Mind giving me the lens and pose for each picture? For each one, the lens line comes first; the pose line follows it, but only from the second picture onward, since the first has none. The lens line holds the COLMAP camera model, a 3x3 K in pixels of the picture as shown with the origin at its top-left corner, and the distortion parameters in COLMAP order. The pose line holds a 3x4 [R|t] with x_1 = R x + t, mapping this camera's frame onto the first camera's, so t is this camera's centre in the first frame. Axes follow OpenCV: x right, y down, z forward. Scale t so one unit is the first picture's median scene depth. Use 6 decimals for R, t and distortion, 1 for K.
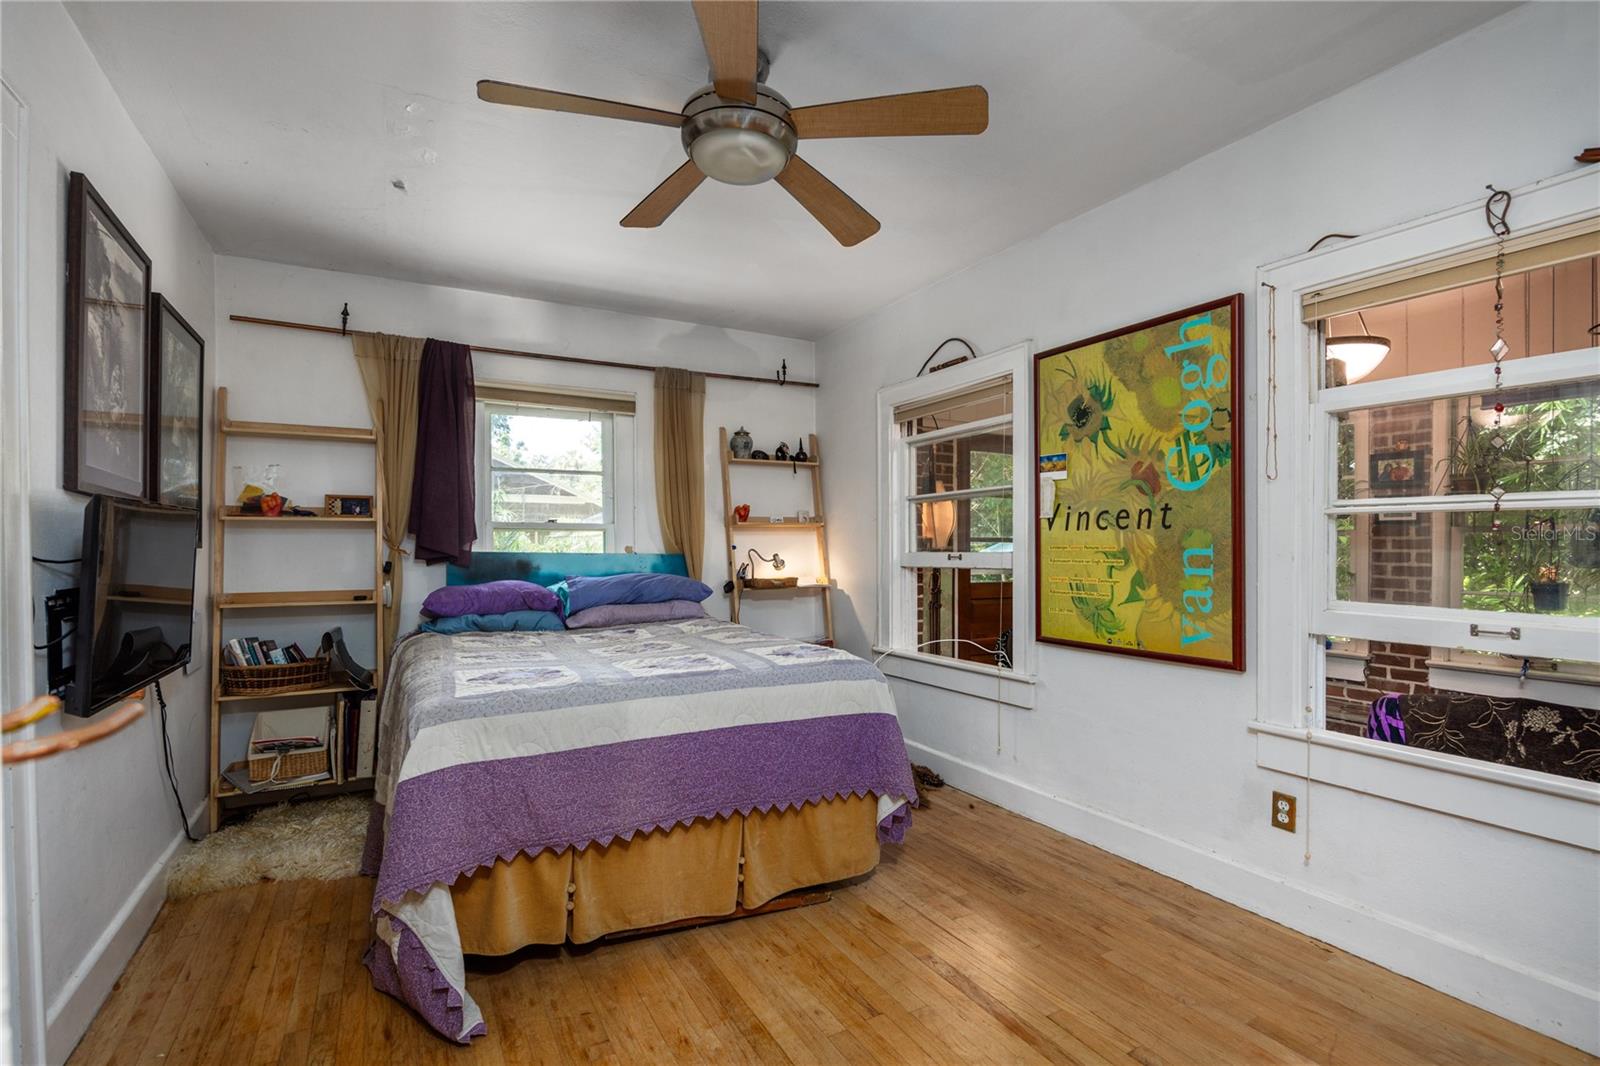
lens RADIAL K [[758.0, 0, 799.4], [0, 758.0, 540.2], [0, 0, 1]] dist [0.000604, 0.000011]
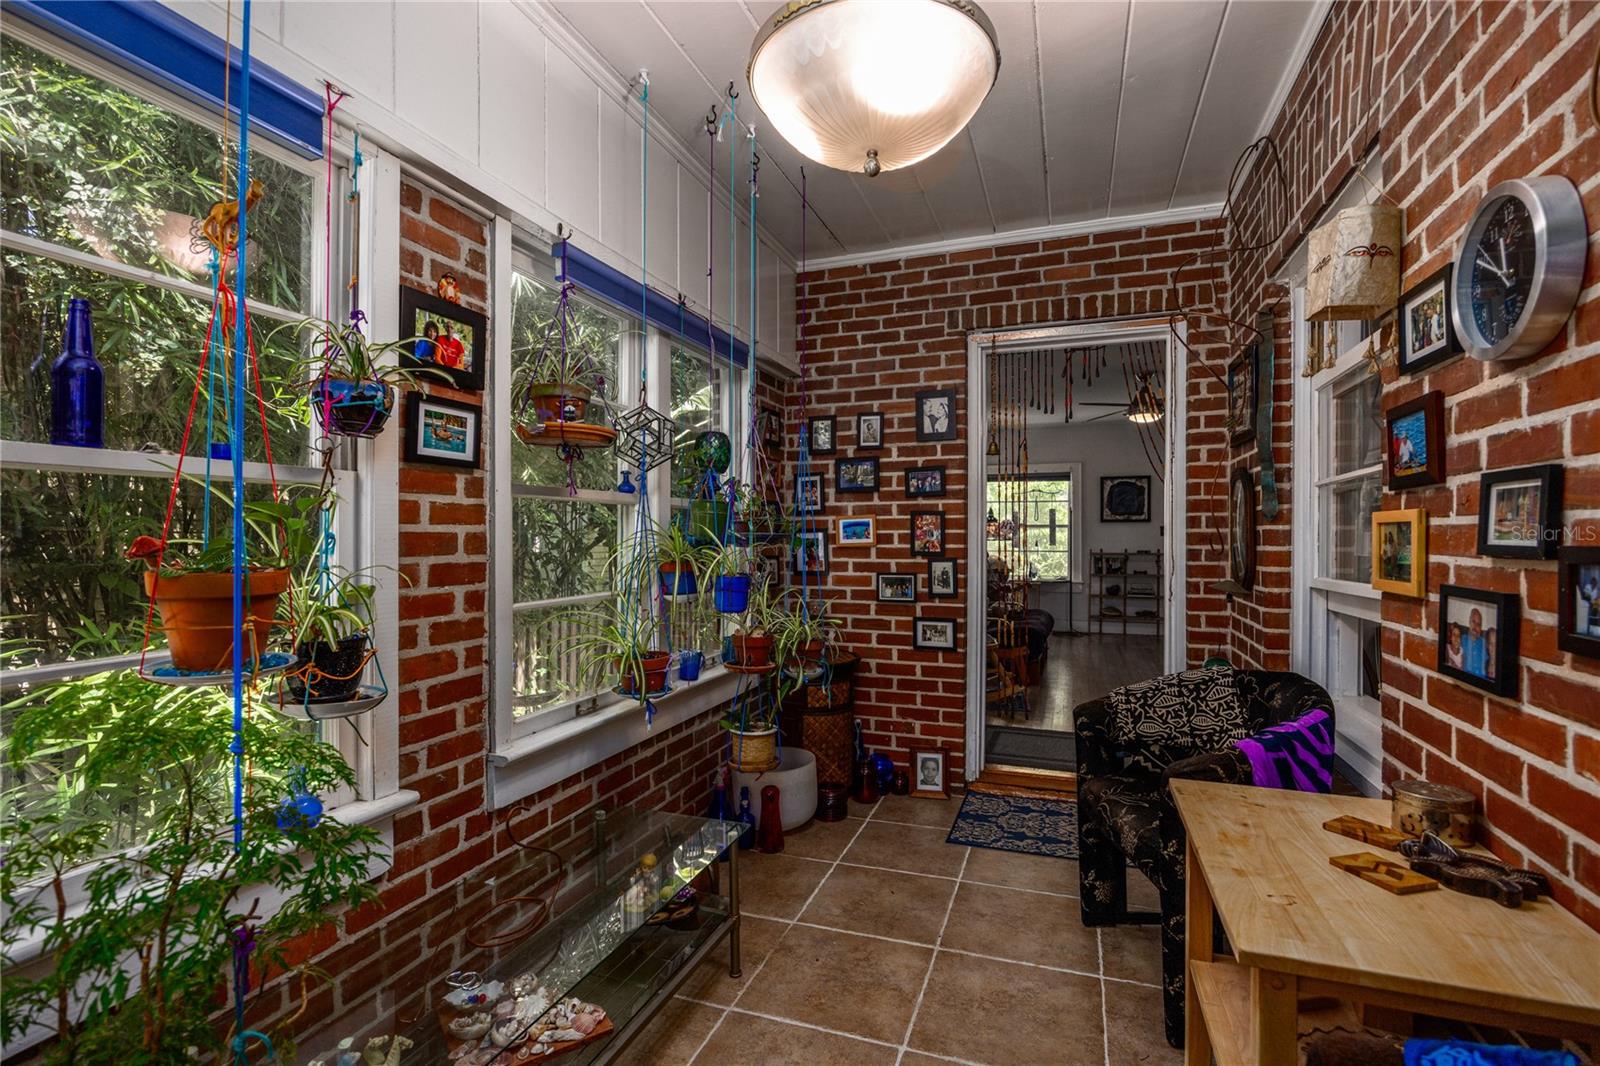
lens RADIAL K [[758.0, 0, 793.9], [0, 758.0, 533.7], [0, 0, 1]] dist [0.000604, 0.000011]
pose [[-0.662860, 0.001489, 0.748742, 0.333060], [-0.006535, 0.999948, -0.007774, 0.019143], [-0.748715, -0.010046, -0.662816, 1.144385]]
